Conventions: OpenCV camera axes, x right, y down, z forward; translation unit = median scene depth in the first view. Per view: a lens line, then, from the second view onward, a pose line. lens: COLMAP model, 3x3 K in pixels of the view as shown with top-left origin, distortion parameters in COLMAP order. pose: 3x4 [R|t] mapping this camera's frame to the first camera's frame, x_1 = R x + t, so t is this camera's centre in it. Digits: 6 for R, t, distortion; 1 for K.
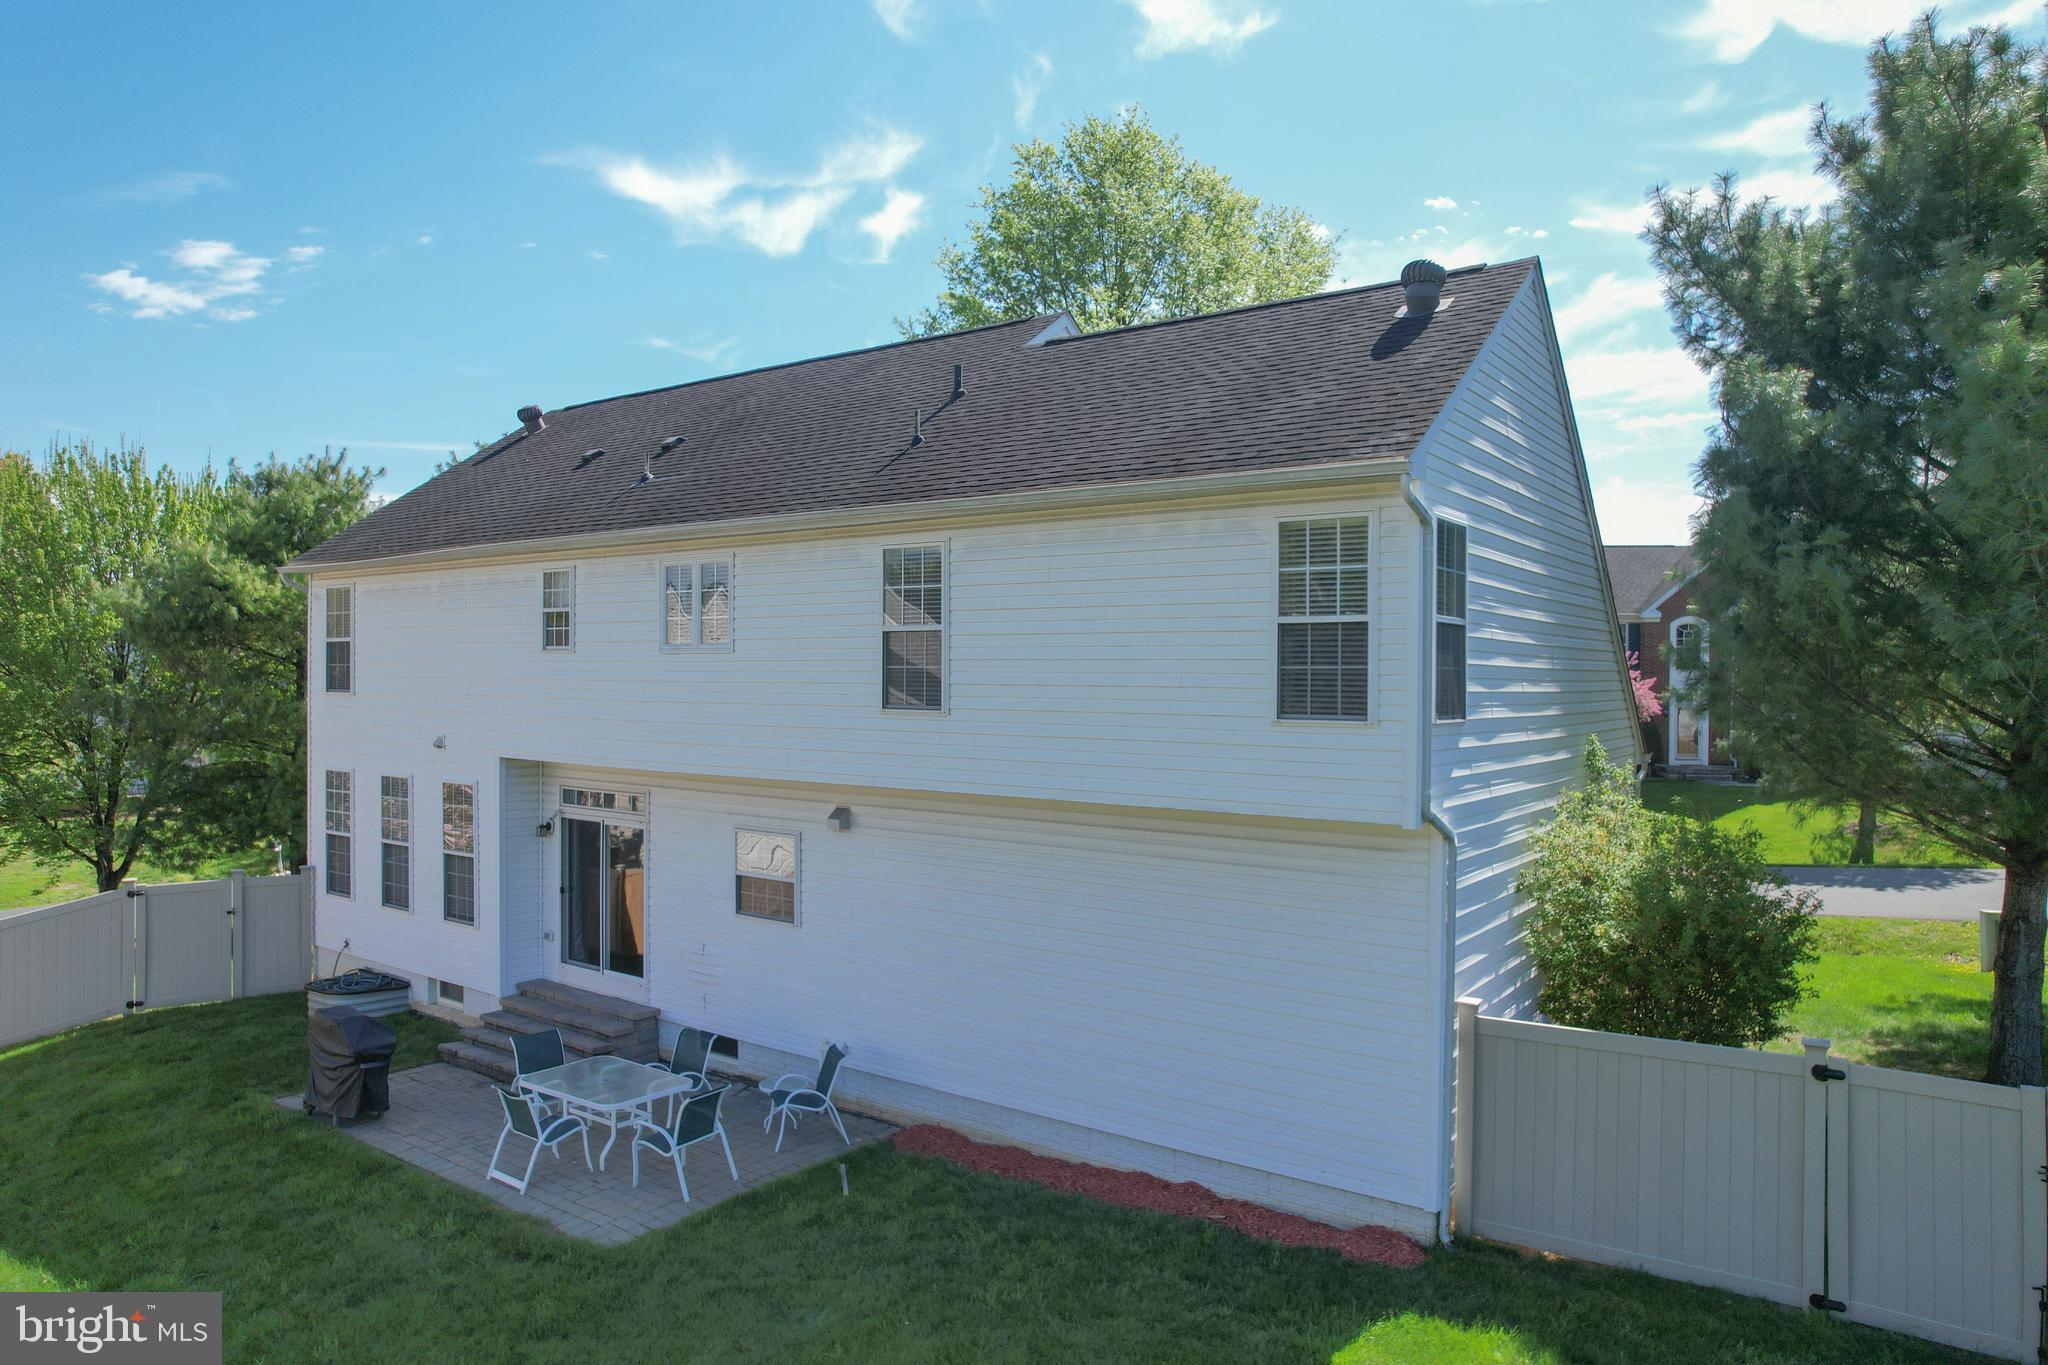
lens RADIAL K [[1296.6, 0, 1036.8], [0, 1296.6, 682.4], [0, 0, 1]] dist [-0.054112, 0.040492]
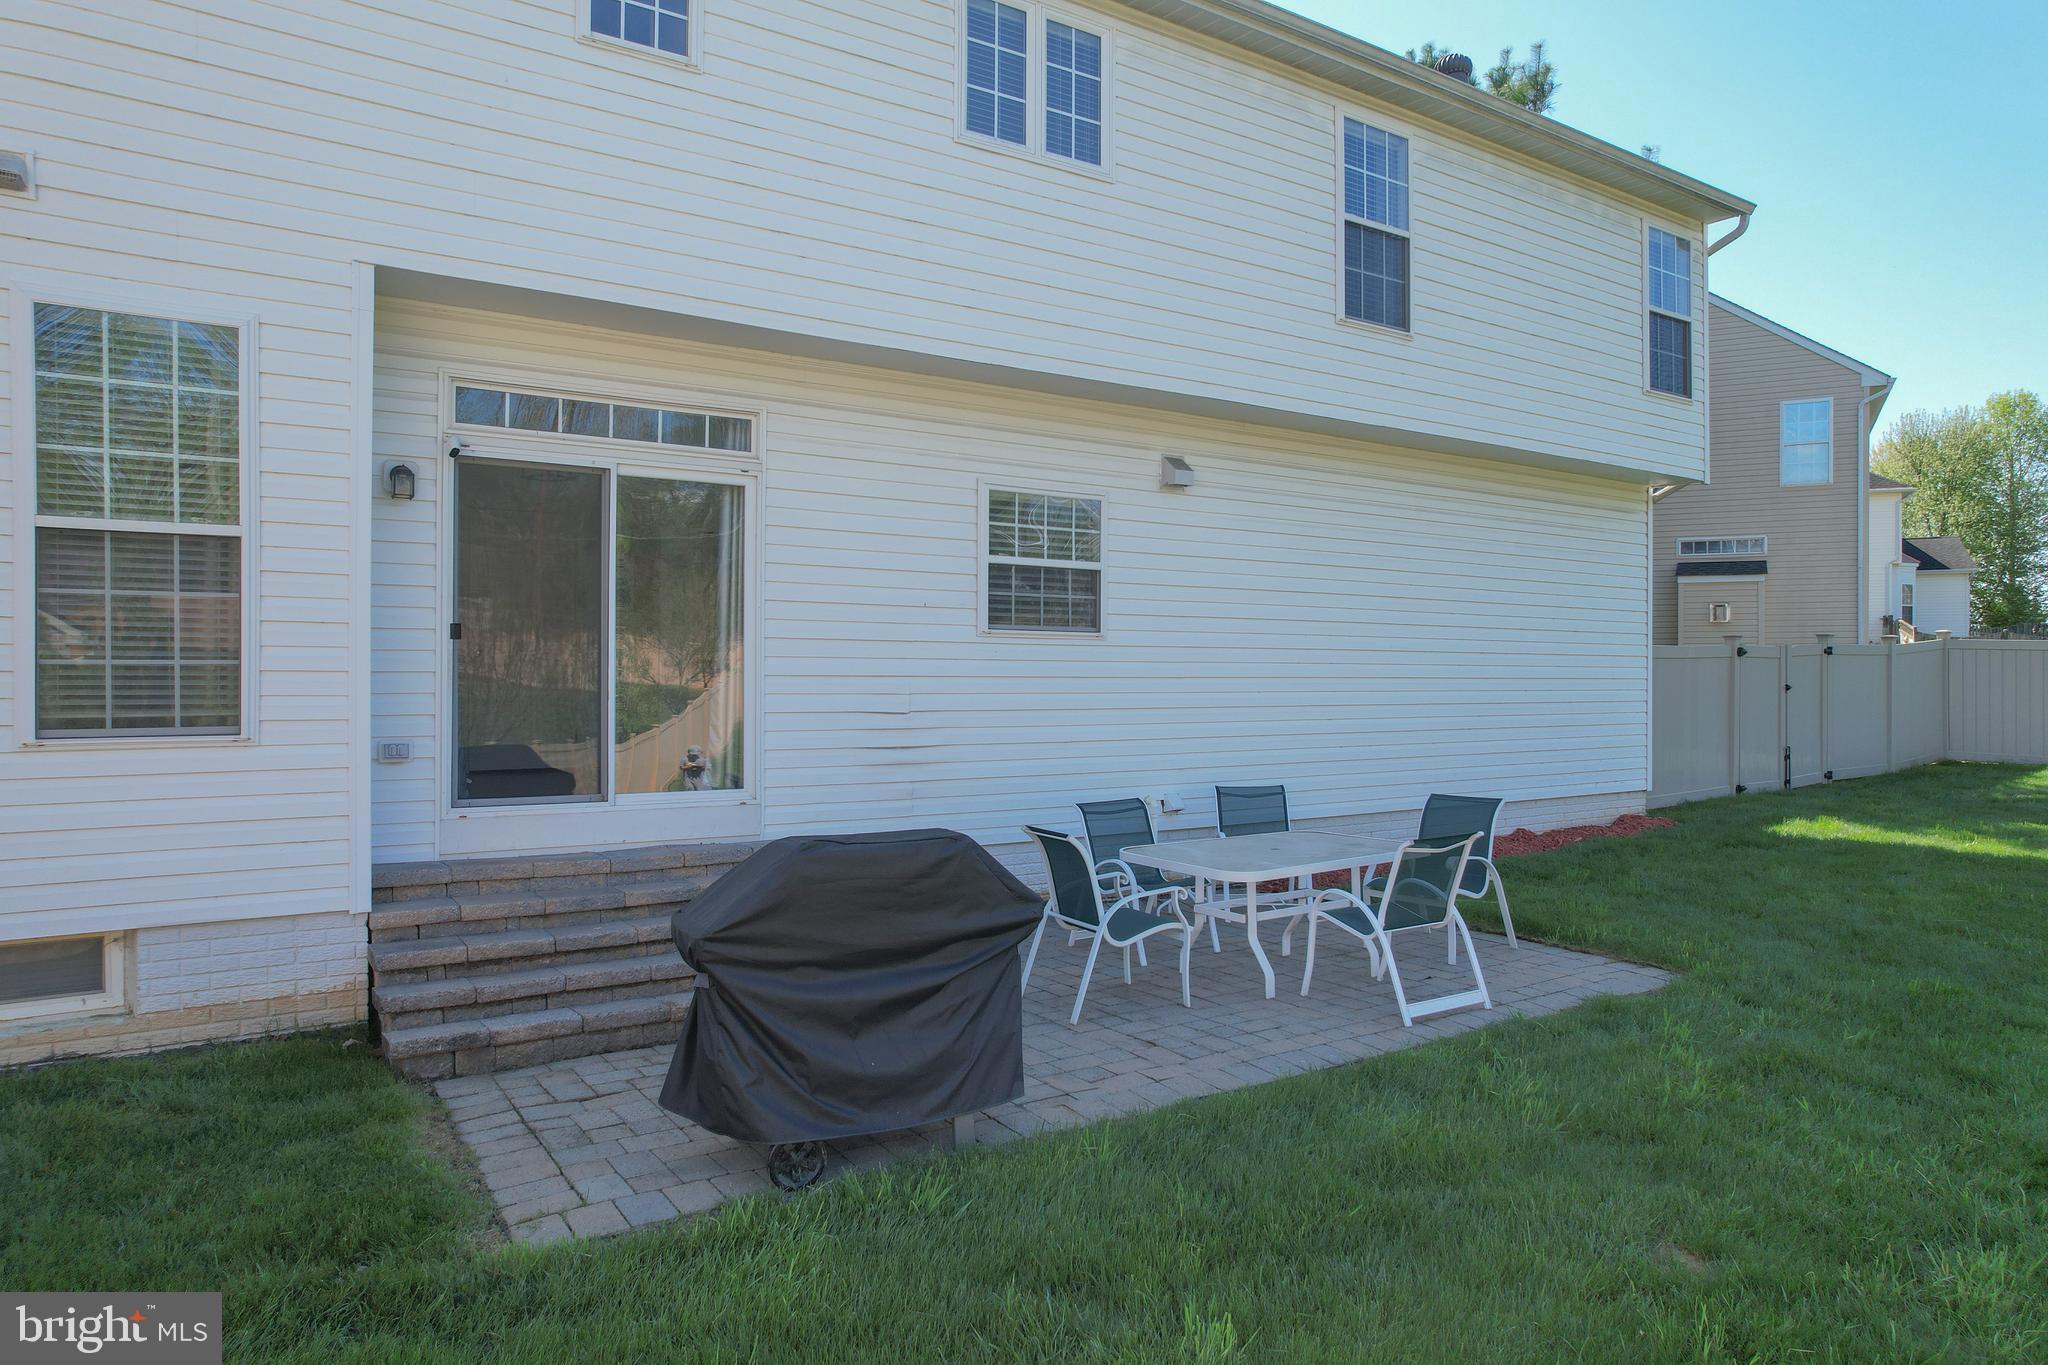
lens RADIAL K [[1296.6, 0, 1016.1], [0, 1296.6, 664.2], [0, 0, 1]] dist [-0.054112, 0.040492]
pose [[0.359983, 0.001475, 0.932958, -0.799433], [0.004059, 0.999987, -0.003147, 0.201745], [-0.932950, 0.004919, 0.359972, 0.792337]]
